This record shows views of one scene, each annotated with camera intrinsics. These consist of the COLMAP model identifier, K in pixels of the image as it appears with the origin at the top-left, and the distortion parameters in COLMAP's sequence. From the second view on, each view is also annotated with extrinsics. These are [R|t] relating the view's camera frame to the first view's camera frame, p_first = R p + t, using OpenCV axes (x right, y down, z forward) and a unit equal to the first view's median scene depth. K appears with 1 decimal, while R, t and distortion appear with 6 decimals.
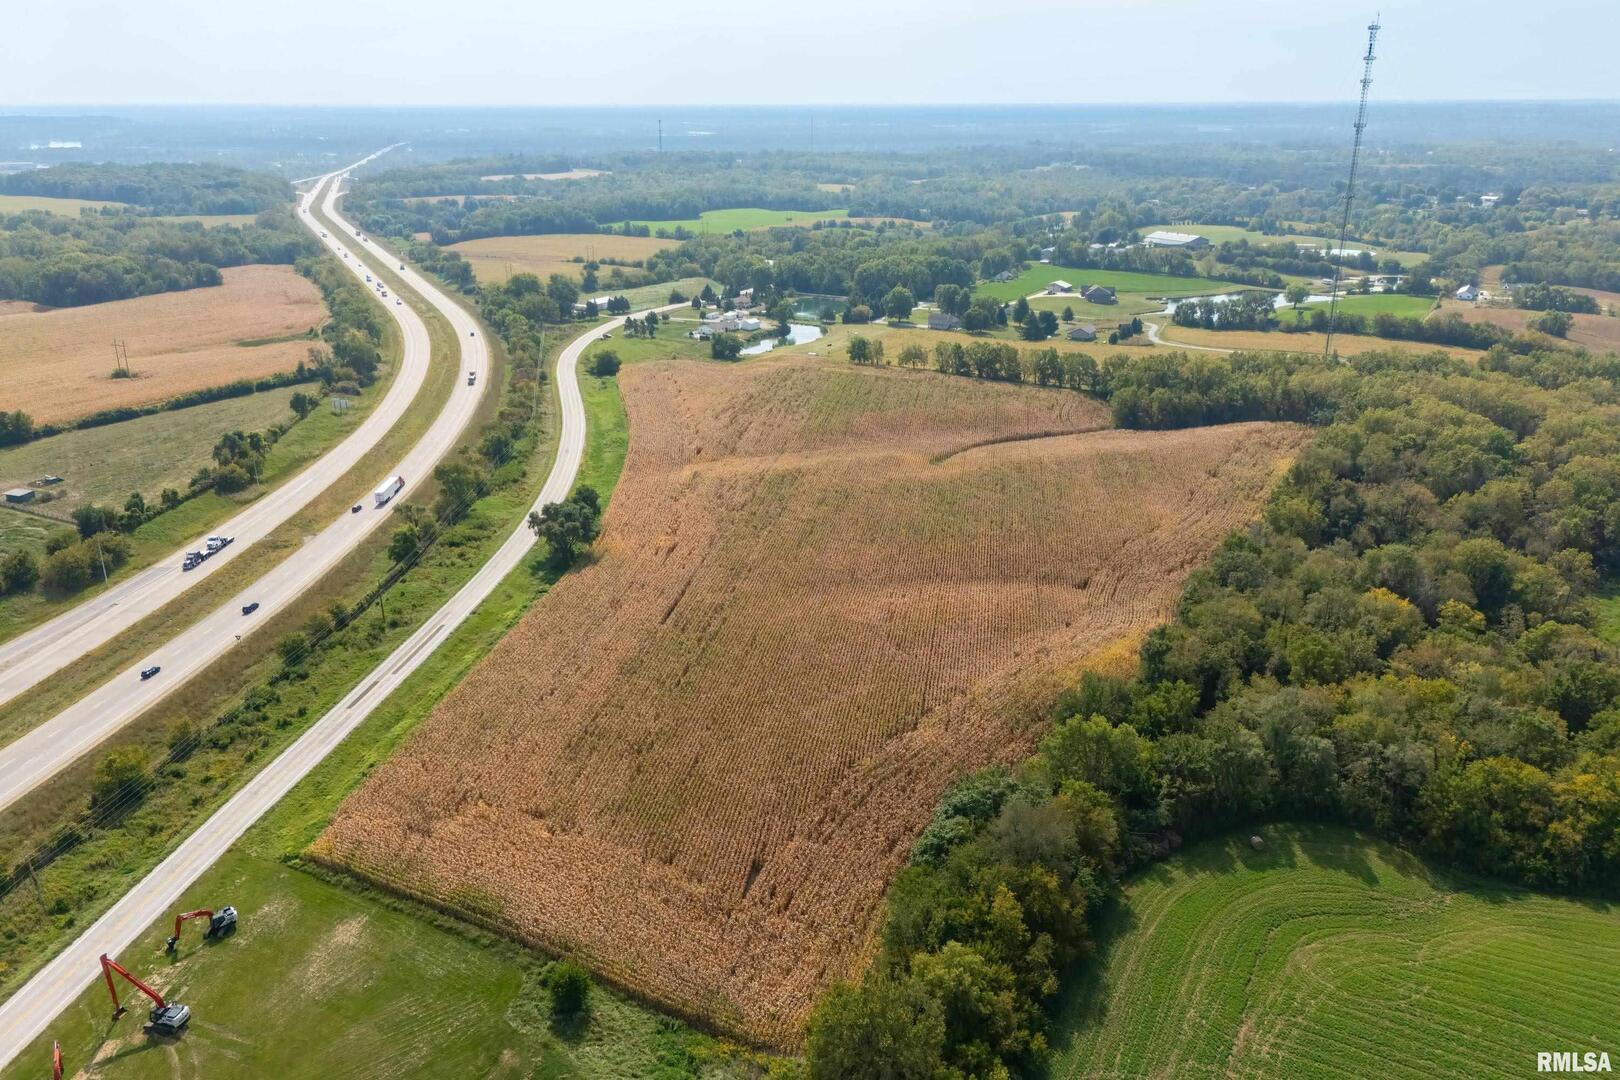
lens RADIAL K [[1186.7, 0, 808.2], [0, 1186.7, 510.4], [0, 0, 1]] dist [0.055299, -0.047212]
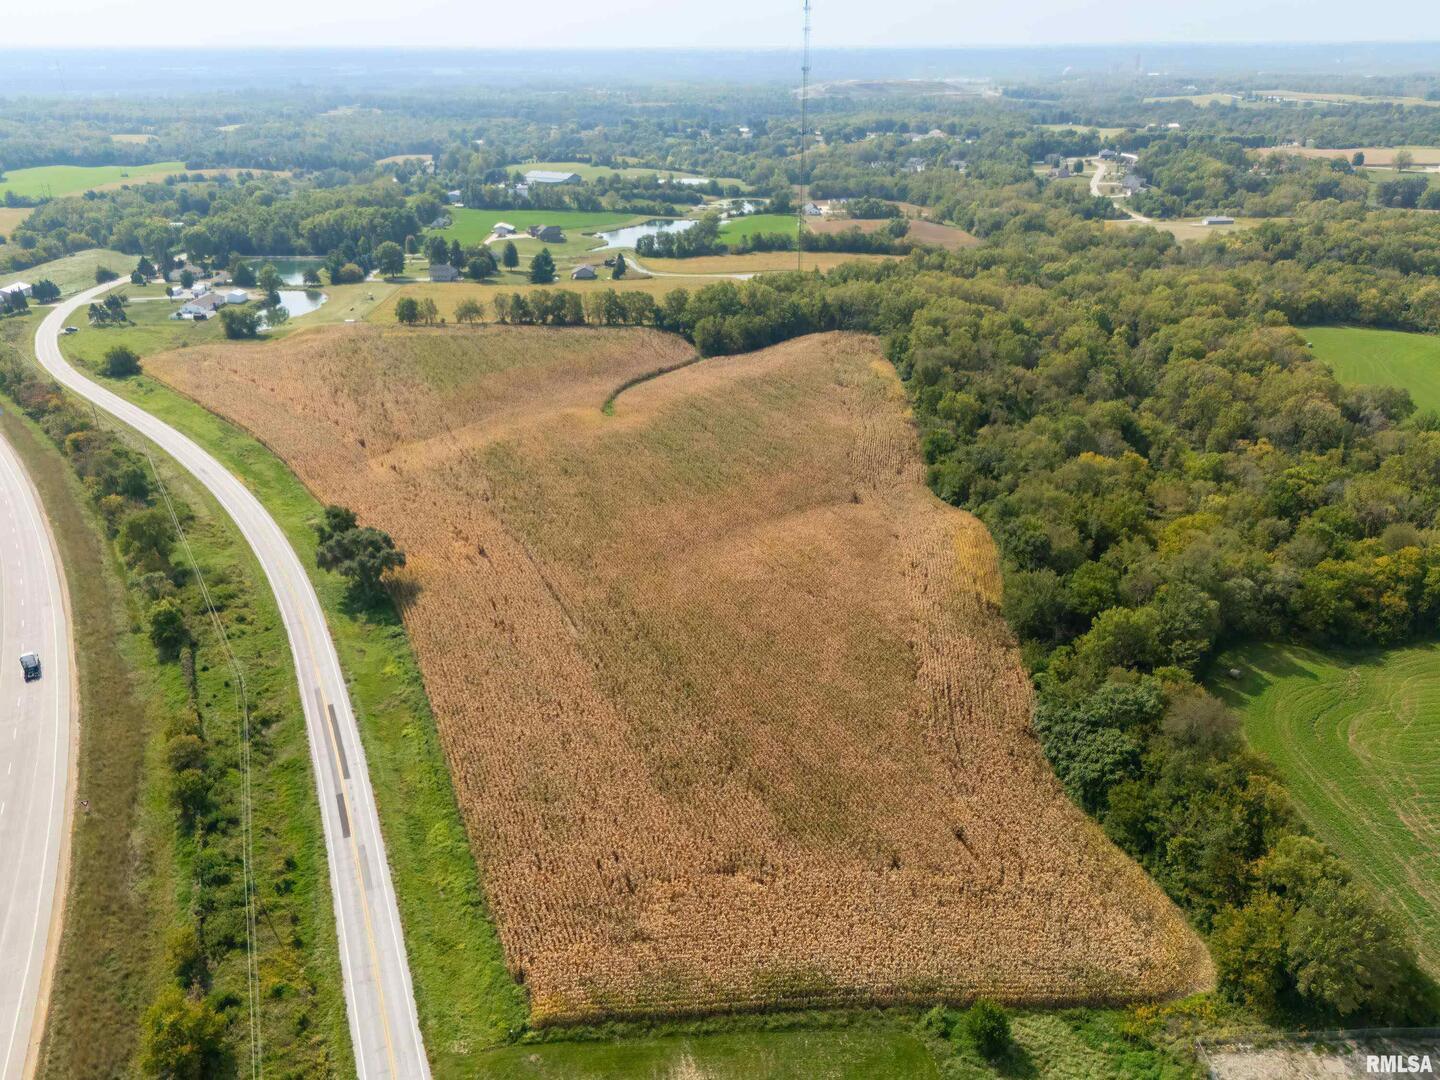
lens RADIAL K [[1099.4, 0, 720.4], [0, 1099.4, 495.8], [0, 0, 1]] dist [0.069764, -0.075382]
pose [[0.847619, -0.199182, 0.491801, -0.216855], [0.171281, 0.979961, 0.101686, -0.038200], [-0.502200, -0.001955, 0.864749, 0.108549]]
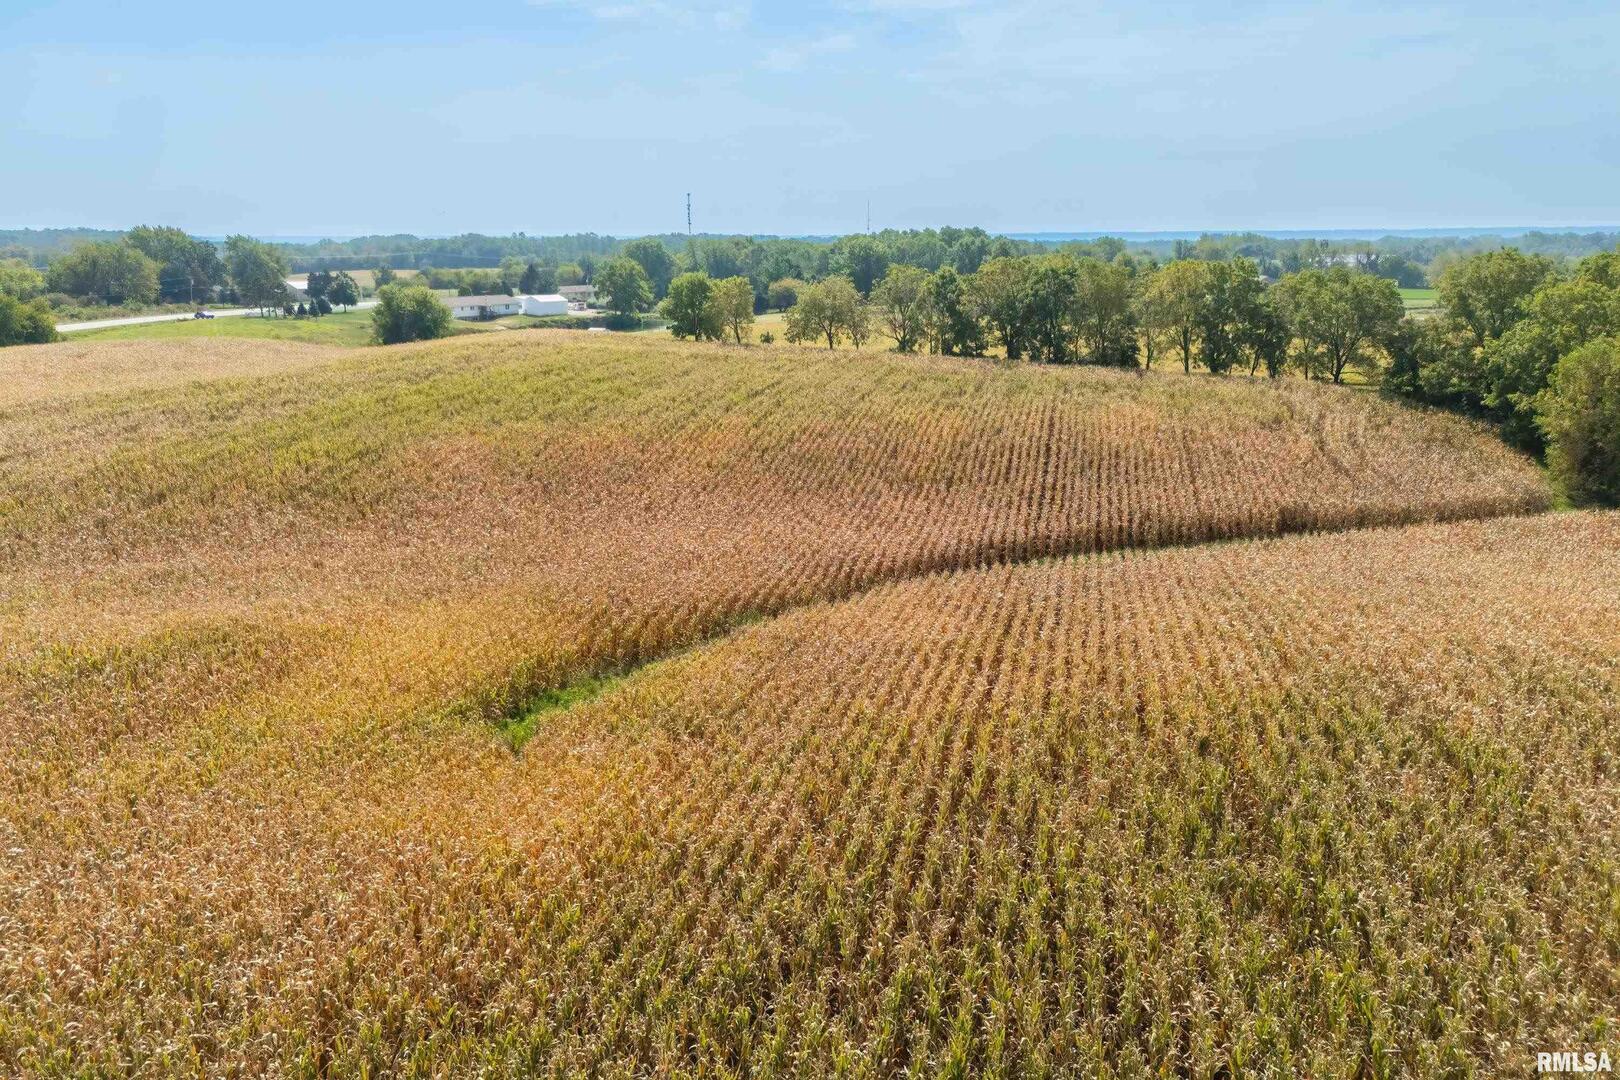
lens RADIAL K [[1186.7, 0, 808.2], [0, 1186.7, 510.4], [0, 0, 1]] dist [0.055299, -0.047212]
pose [[0.997637, 0.018679, -0.066113, 0.109913], [-0.025200, 0.994746, -0.099219, -0.036462], [0.063912, 0.100651, 0.992867, 0.665414]]
